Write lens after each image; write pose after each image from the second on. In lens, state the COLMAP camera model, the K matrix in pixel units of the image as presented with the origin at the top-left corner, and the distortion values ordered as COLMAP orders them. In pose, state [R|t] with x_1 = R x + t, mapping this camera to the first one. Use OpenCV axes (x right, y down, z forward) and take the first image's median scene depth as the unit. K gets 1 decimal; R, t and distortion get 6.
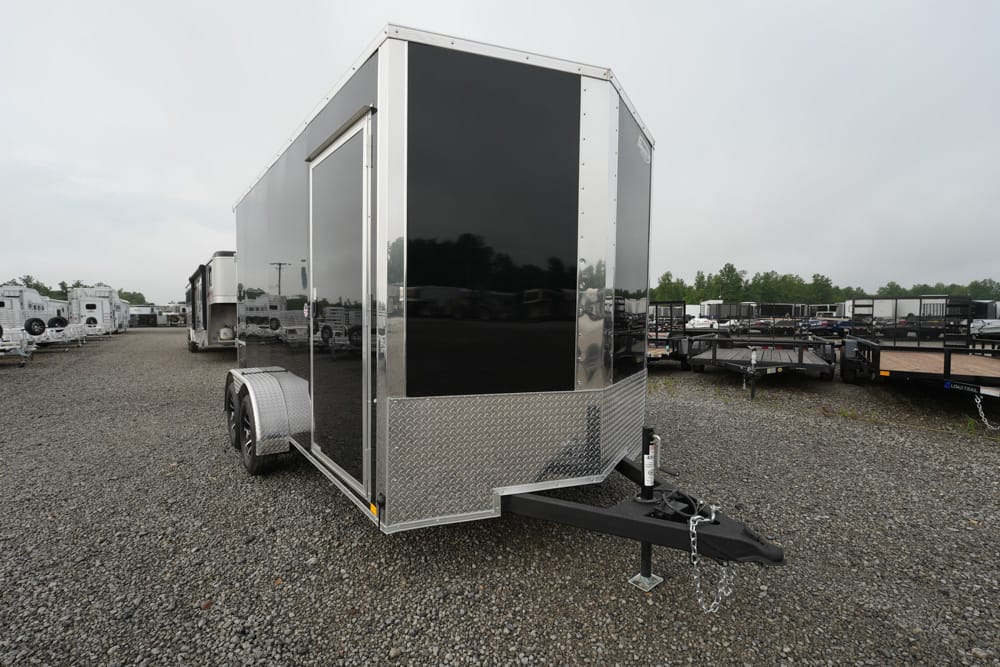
lens RADIAL K [[492.2, 0, 499.5], [0, 492.2, 335.8], [0, 0, 1]] dist [-0.007077, 0.000187]
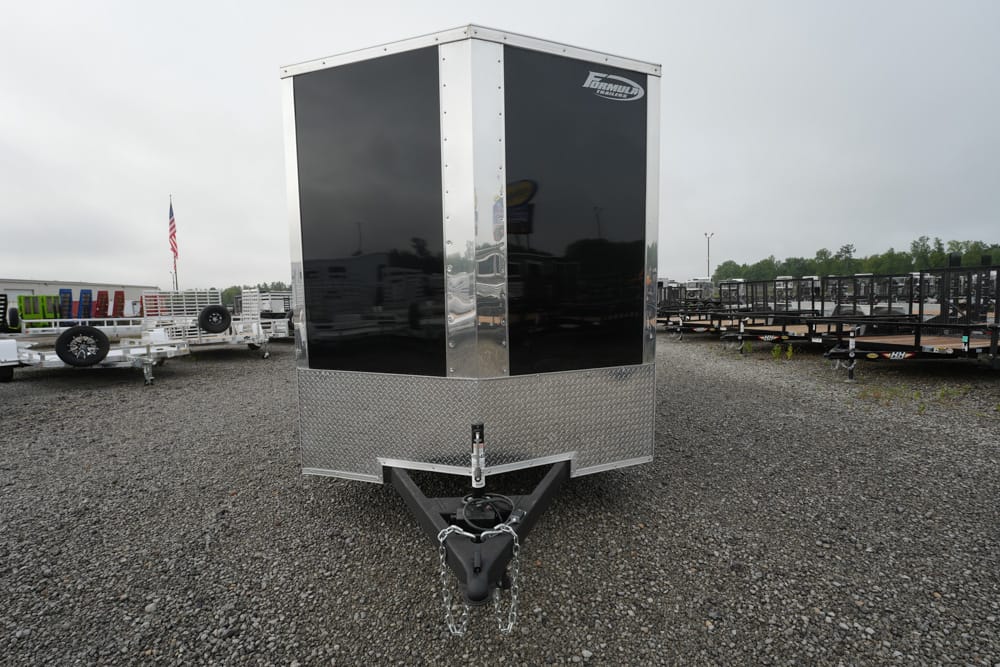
lens RADIAL K [[493.5, 0, 499.7], [0, 493.5, 341.5], [0, 0, 1]] dist [-0.000042, 0.000091]
pose [[0.761129, 0.038518, -0.647456, 0.875161], [-0.005626, 0.998590, 0.052794, -0.011701], [0.648577, -0.036541, 0.760272, 0.328095]]
